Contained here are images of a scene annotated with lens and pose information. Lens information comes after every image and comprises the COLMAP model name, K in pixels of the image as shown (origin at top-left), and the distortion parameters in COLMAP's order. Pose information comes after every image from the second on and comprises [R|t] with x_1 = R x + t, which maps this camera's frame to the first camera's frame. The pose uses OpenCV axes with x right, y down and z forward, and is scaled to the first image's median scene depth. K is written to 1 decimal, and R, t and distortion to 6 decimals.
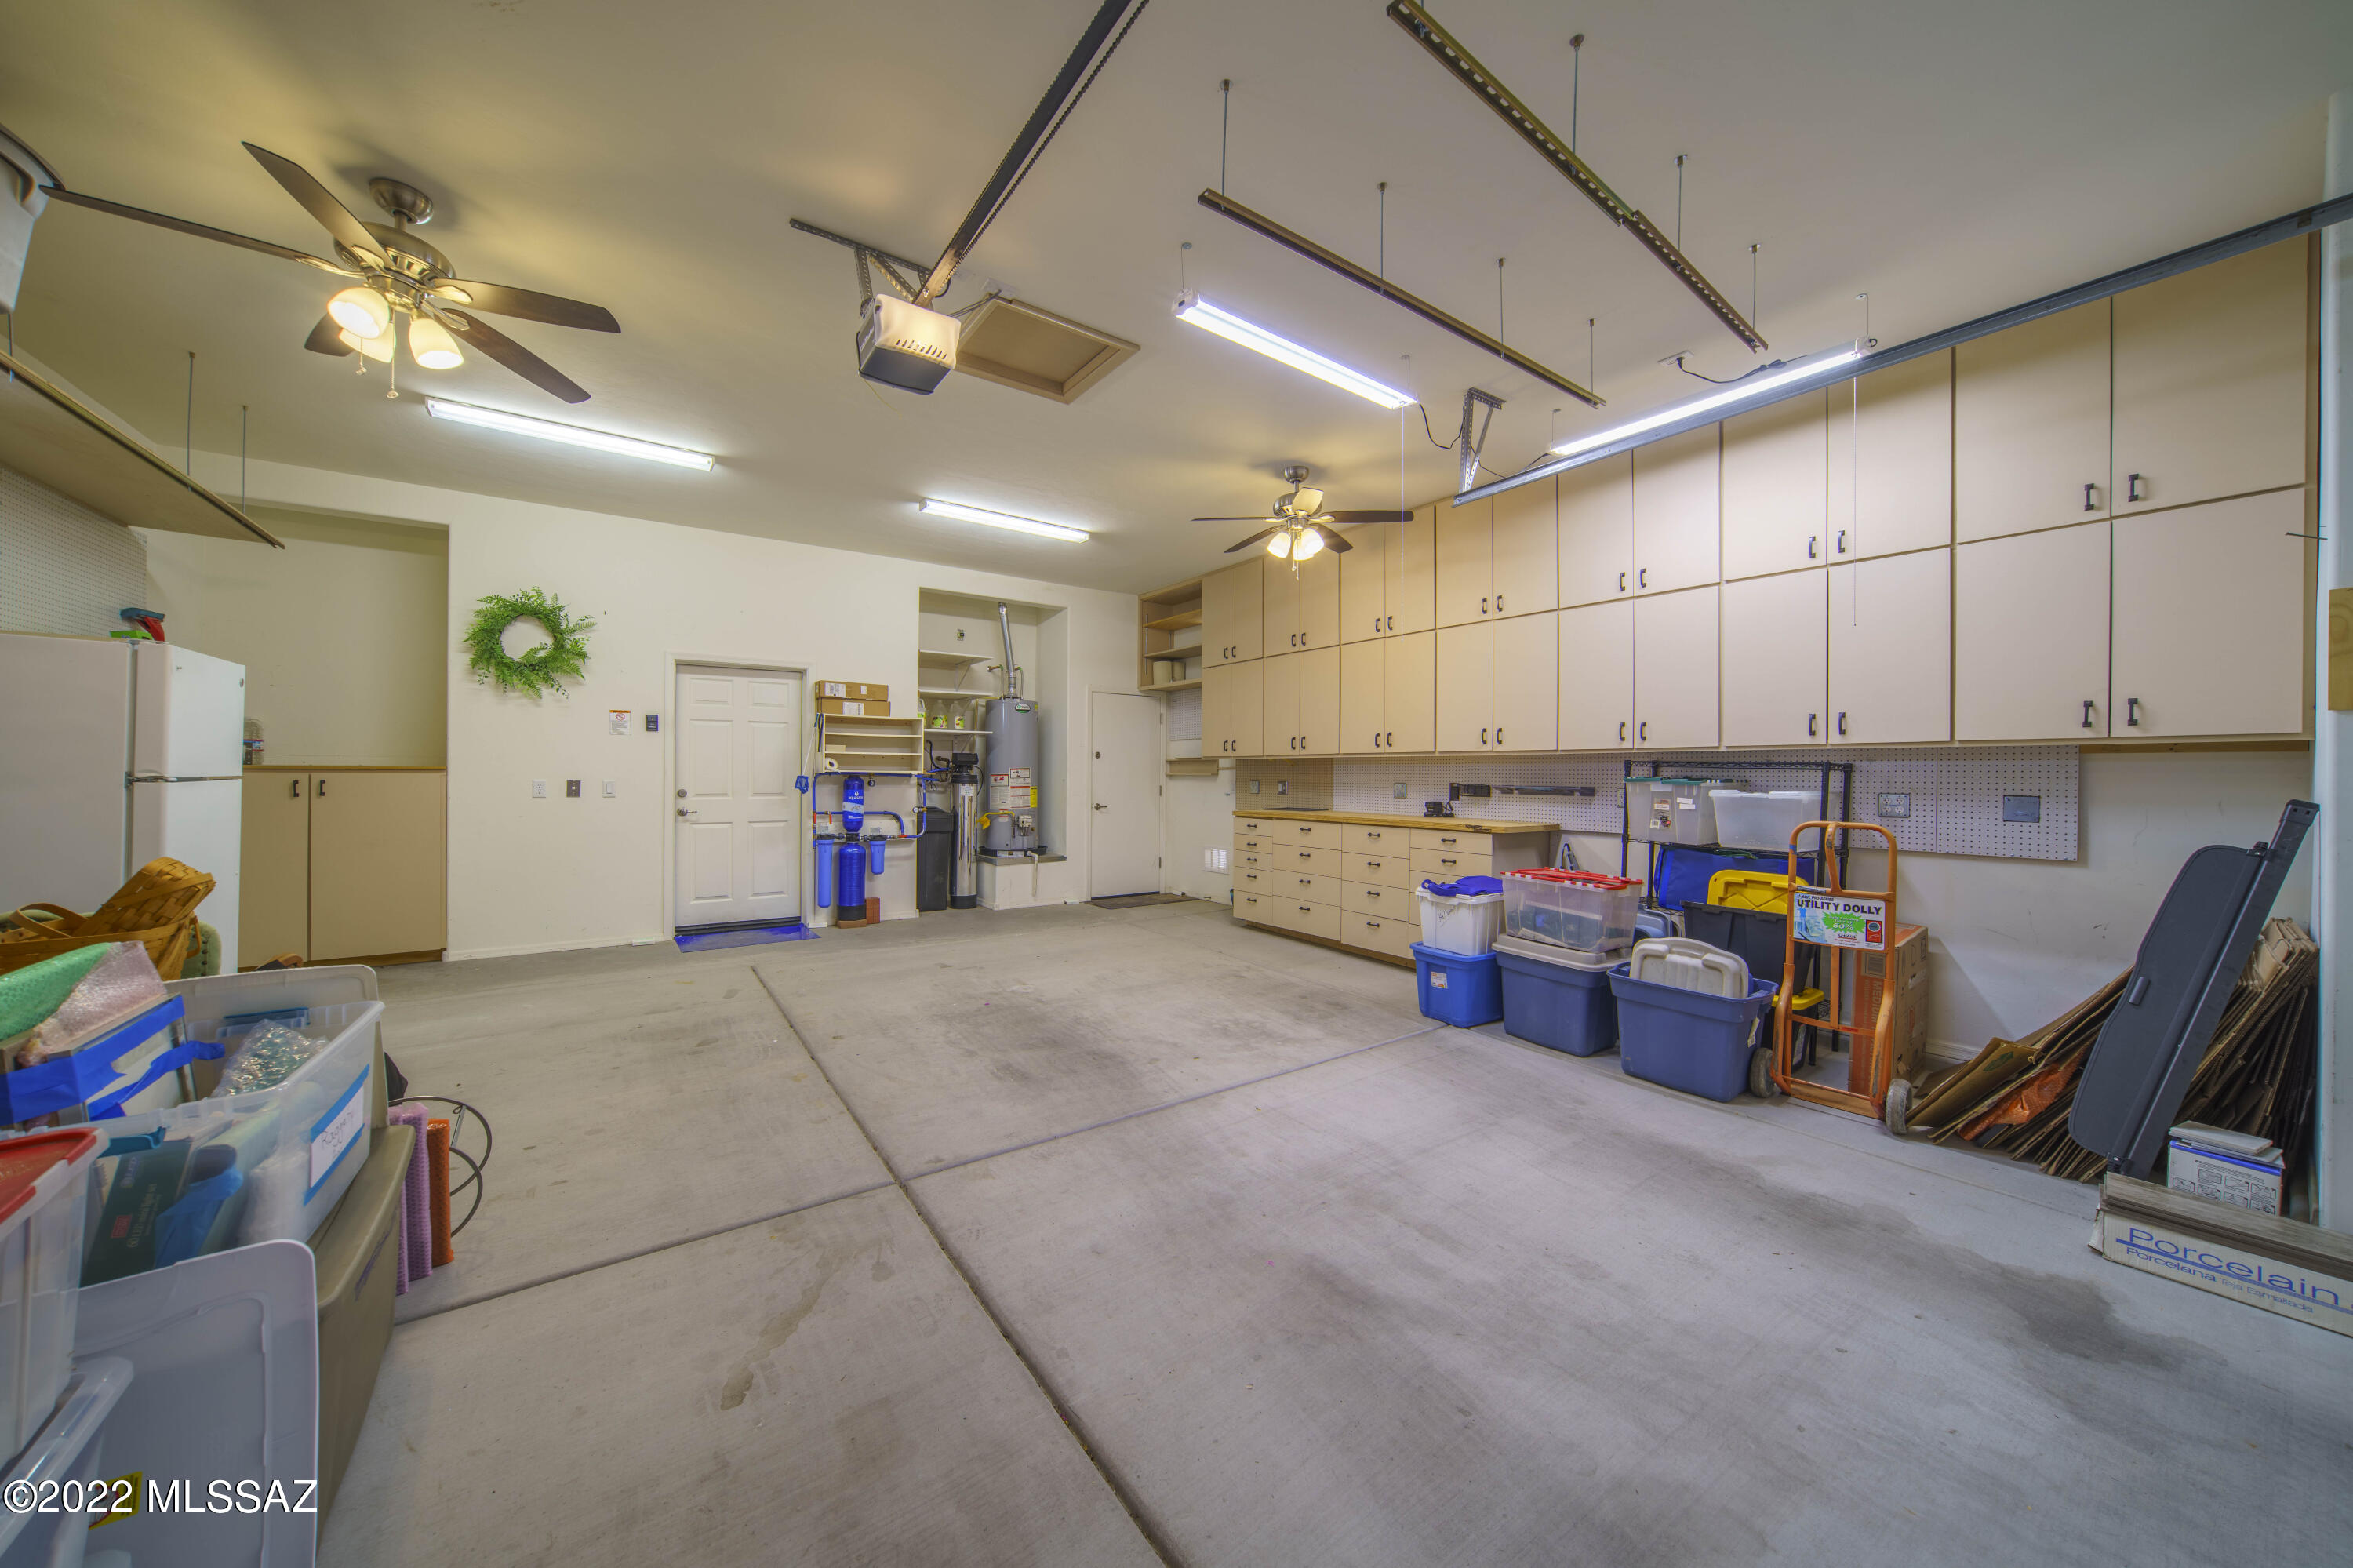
lens RADIAL K [[798.0, 0, 1169.0], [0, 798.0, 771.2], [0, 0, 1]] dist [-0.013282, 0.001759]
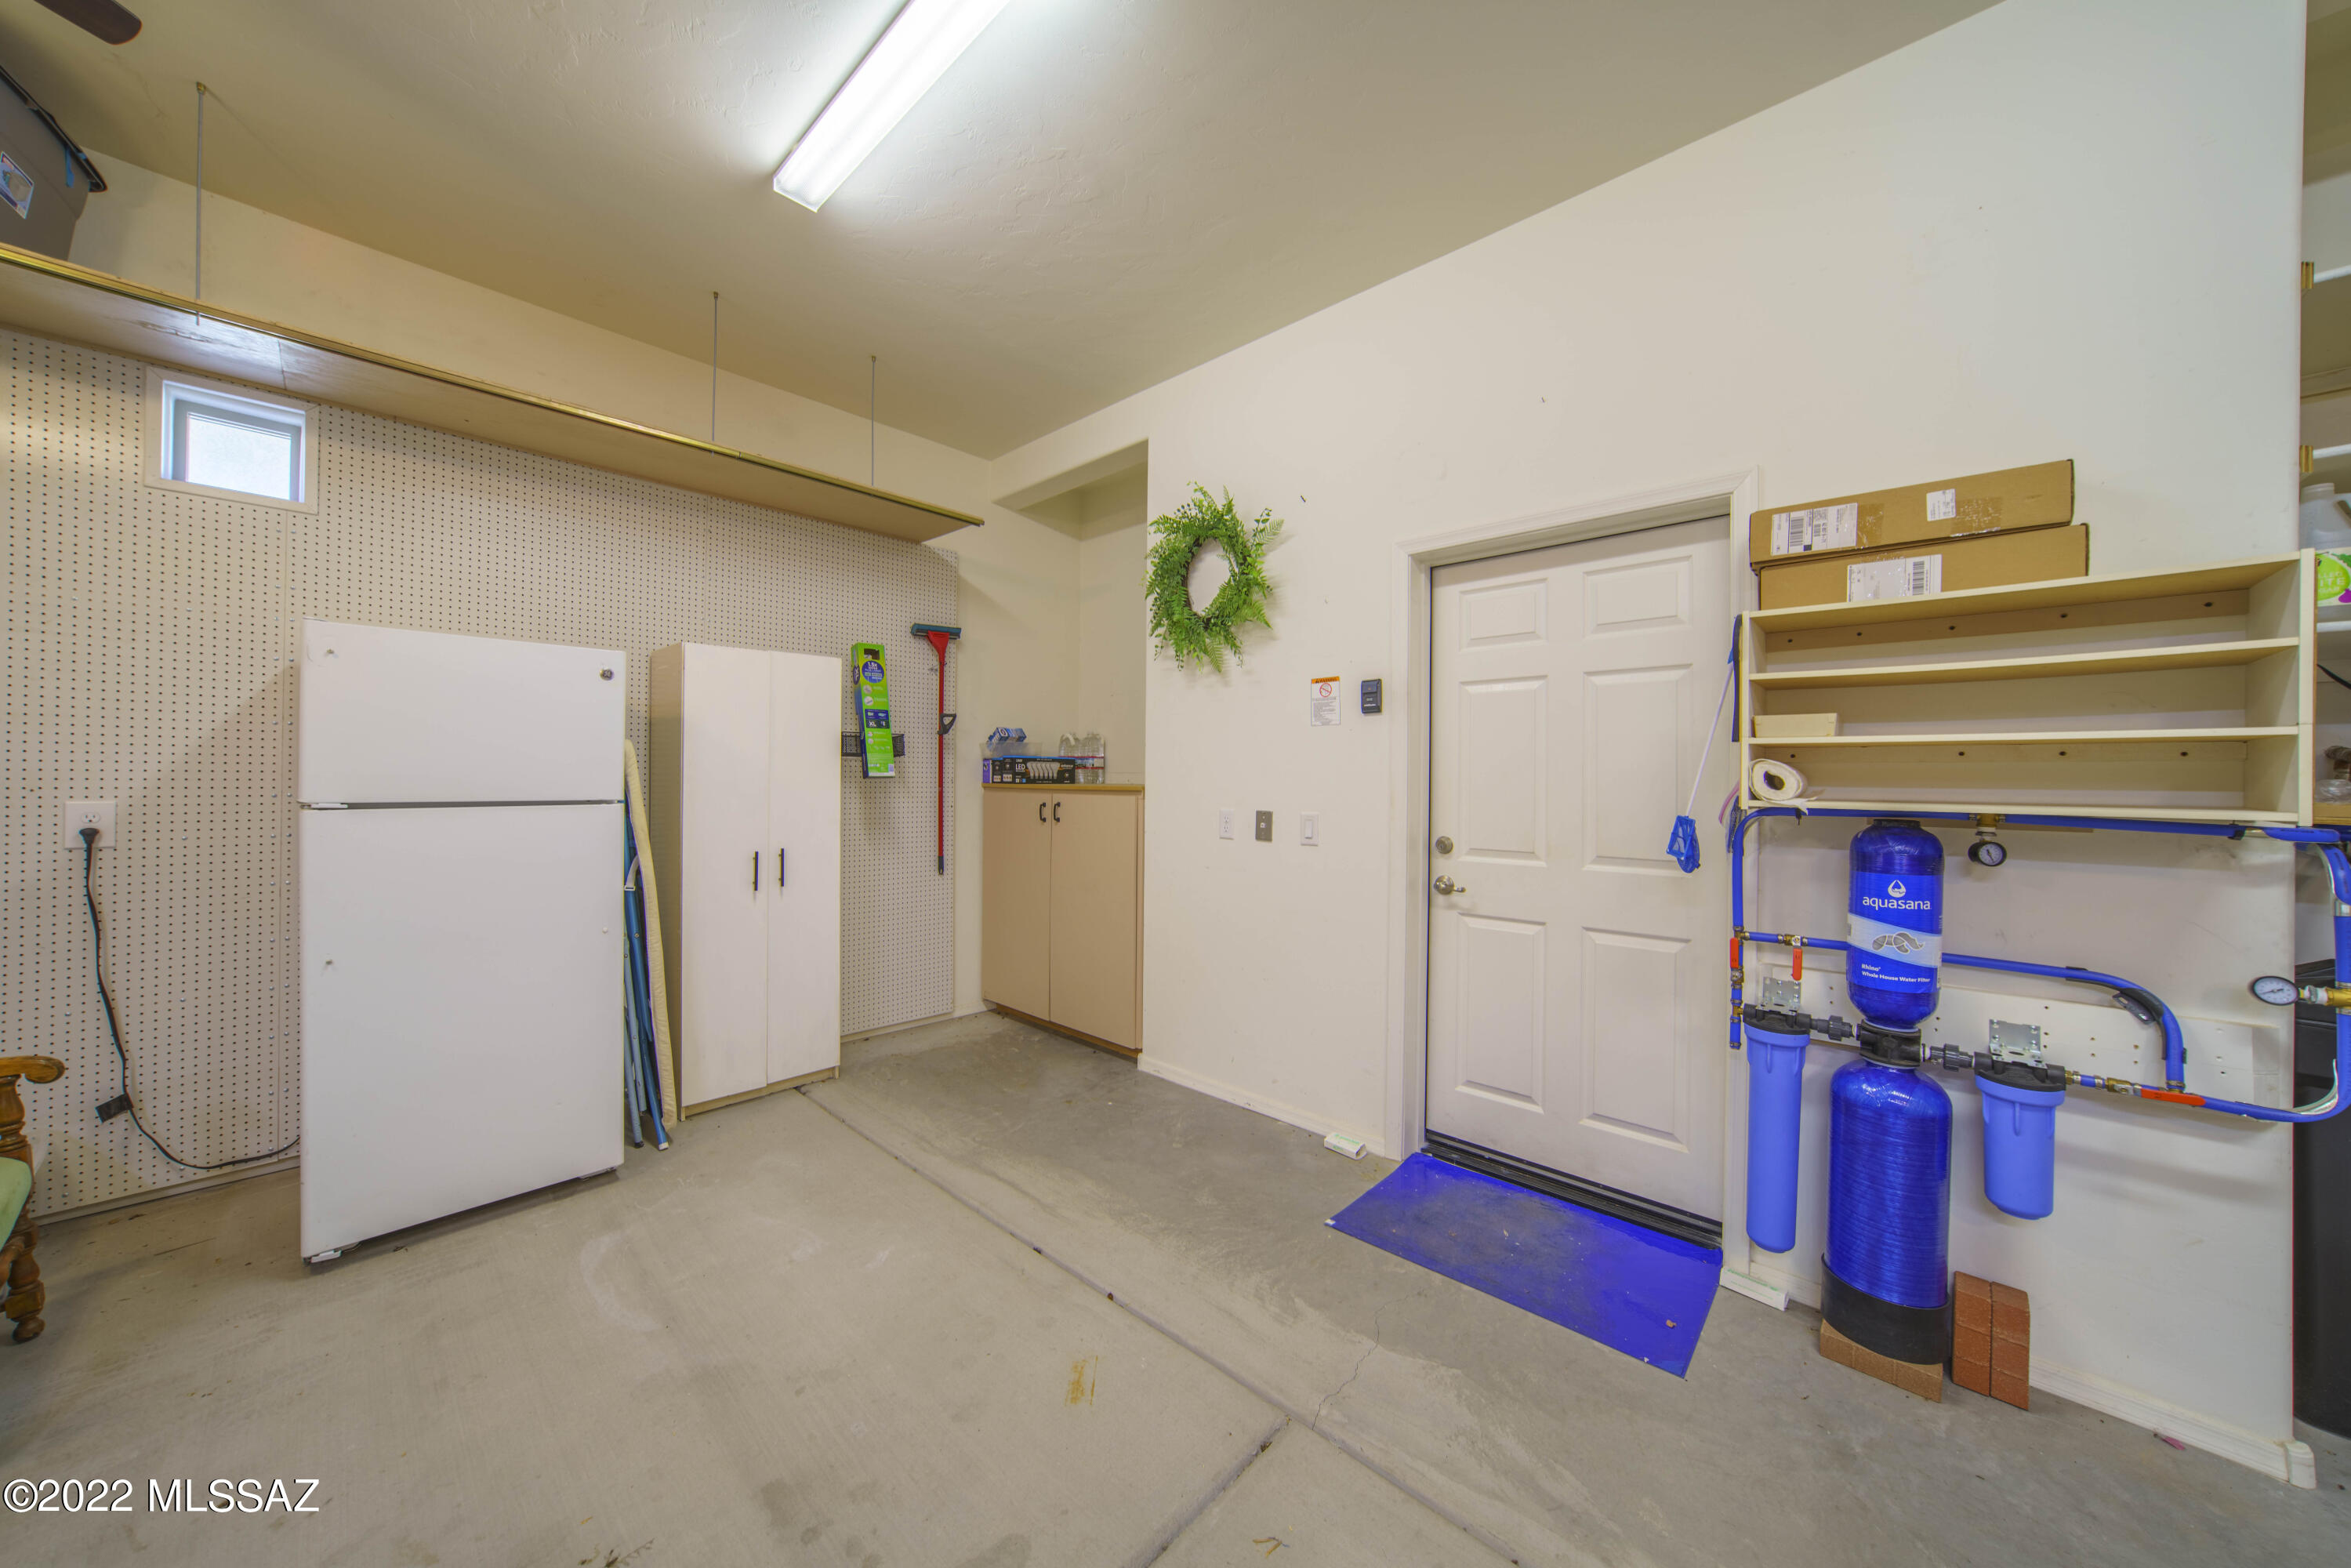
lens RADIAL K [[797.4, 0, 1173.2], [0, 797.4, 774.3], [0, 0, 1]] dist [-0.013282, 0.001759]
pose [[0.199249, -0.010847, -0.979889, -0.181087], [-0.006236, 0.999904, -0.012336, -0.006285], [0.979929, 0.008568, 0.199162, 0.714968]]
